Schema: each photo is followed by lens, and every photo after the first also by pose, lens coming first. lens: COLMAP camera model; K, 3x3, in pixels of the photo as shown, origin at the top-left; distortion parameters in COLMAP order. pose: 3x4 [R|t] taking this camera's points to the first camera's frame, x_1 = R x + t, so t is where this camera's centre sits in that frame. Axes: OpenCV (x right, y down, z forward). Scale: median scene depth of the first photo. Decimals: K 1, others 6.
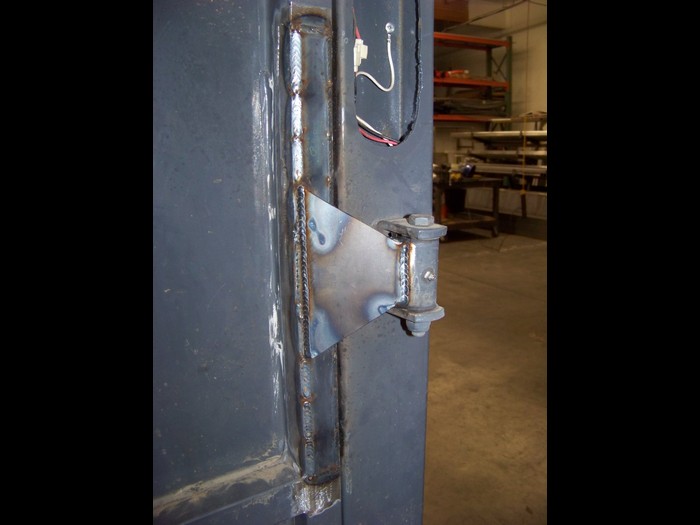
lens RADIAL K [[570.4, 0, 350.0], [0, 570.4, 262.5], [0, 0, 1]] dist [-0.317440, 0.446077]
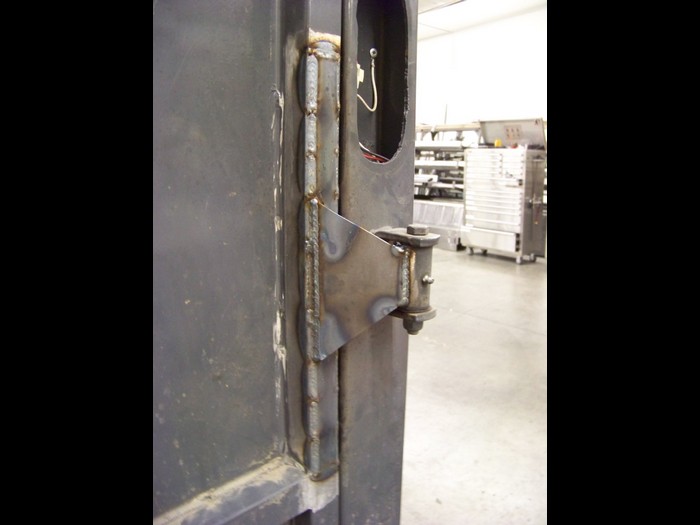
lens RADIAL K [[570.4, 0, 350.0], [0, 570.4, 262.5], [0, 0, 1]] dist [-0.317440, 0.446077]
pose [[0.975553, -0.025779, 0.218246, -0.241508], [0.029632, 0.999457, -0.014403, 0.001834], [-0.217756, 0.020518, 0.975788, -0.057760]]
